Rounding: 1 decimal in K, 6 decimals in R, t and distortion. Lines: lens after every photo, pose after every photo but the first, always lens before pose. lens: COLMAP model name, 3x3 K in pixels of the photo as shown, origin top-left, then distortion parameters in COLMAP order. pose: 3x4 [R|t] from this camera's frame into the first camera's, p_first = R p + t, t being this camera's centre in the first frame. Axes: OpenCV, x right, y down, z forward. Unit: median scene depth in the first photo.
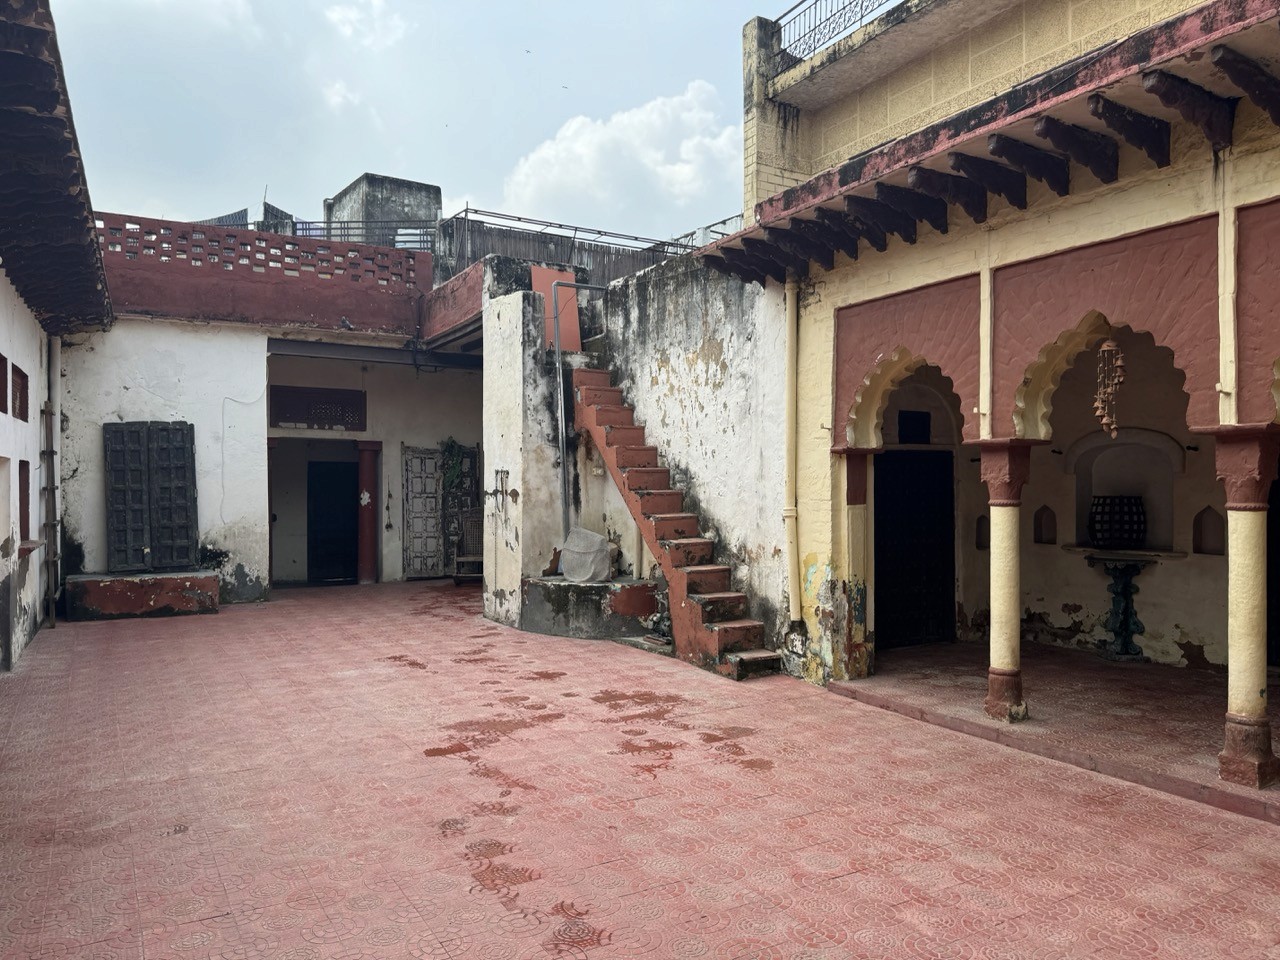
lens RADIAL K [[897.1, 0, 641.4], [0, 897.1, 486.9], [0, 0, 1]] dist [0.088938, -0.117705]
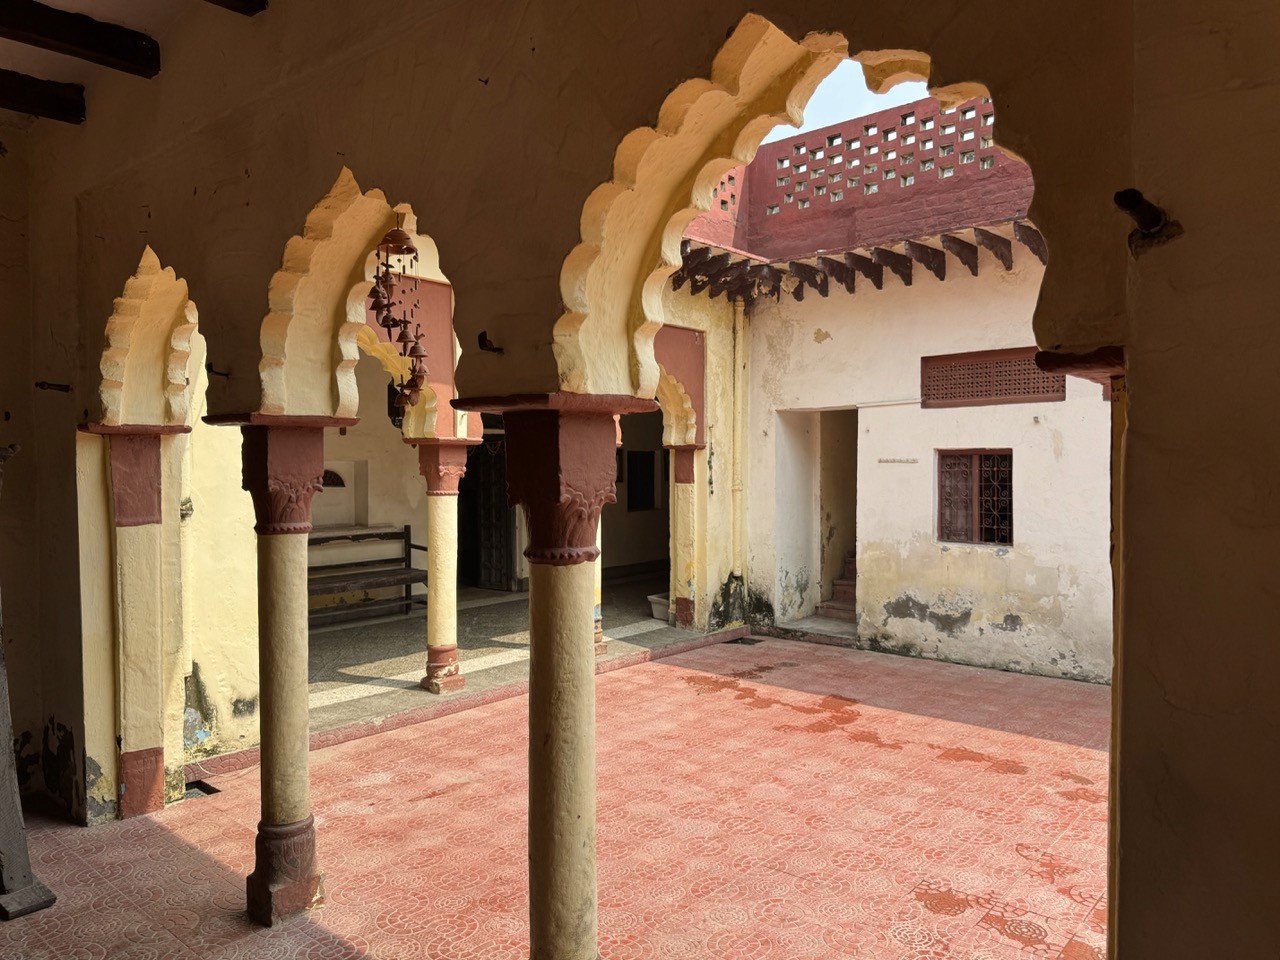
lens RADIAL K [[903.5, 0, 641.4], [0, 903.5, 484.2], [0, 0, 1]] dist [0.082311, -0.106253]
pose [[-0.948318, 0.011040, -0.317130, 0.471797], [0.003764, 0.999716, 0.023548, -0.021287], [0.317300, 0.021137, -0.948090, 1.328986]]
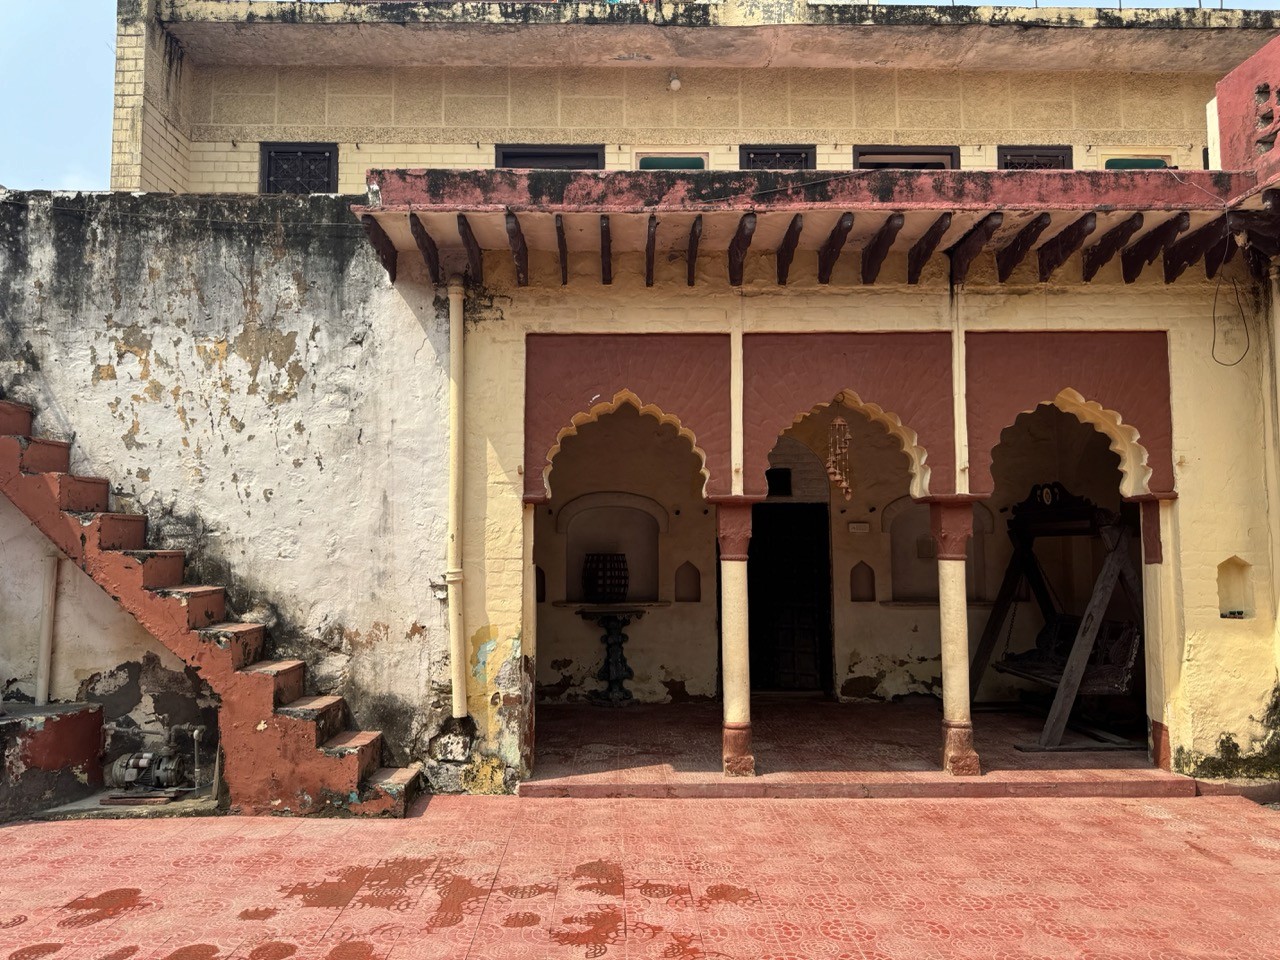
lens RADIAL K [[911.3, 0, 643.7], [0, 911.3, 485.9], [0, 0, 1]] dist [0.036876, -0.046036]
pose [[0.486558, 0.061504, 0.871481, -0.525432], [0.002982, 0.997396, -0.072056, 0.009349], [-0.873643, 0.037658, 0.485107, 0.561901]]
